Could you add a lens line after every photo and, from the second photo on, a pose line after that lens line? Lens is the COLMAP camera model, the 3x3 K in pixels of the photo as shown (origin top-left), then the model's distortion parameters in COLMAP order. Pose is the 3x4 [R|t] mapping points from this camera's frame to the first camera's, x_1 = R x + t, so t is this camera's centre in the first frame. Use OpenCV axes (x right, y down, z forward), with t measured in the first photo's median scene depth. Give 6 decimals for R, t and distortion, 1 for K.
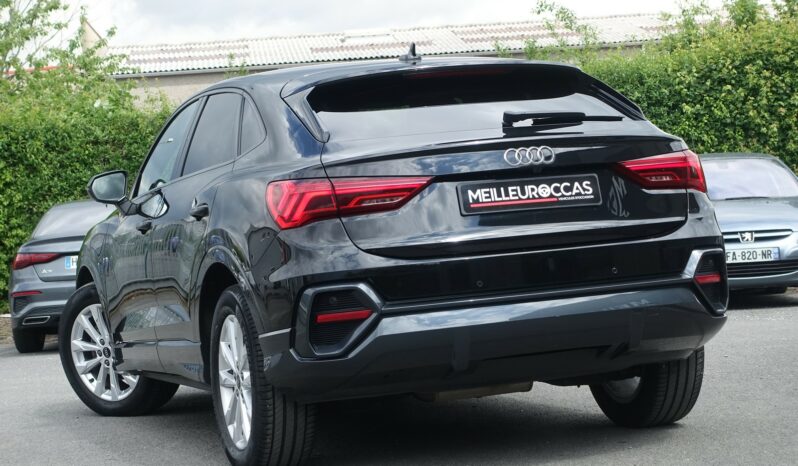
lens RADIAL K [[1835.9, 0, 399.0], [0, 1835.9, 233.0], [0, 0, 1]] dist [-0.010654, -0.178723]
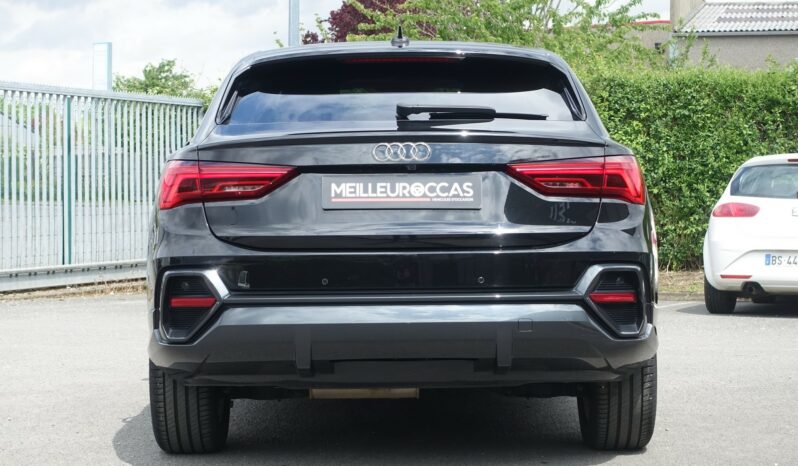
lens RADIAL K [[1835.9, 0, 399.0], [0, 1835.9, 233.0], [0, 0, 1]] dist [-0.010654, -0.178723]
pose [[0.940878, 0.079605, -0.329260, 0.381438], [-0.071543, 0.996768, 0.036550, -0.034442], [0.331106, -0.010833, 0.943532, 0.102170]]
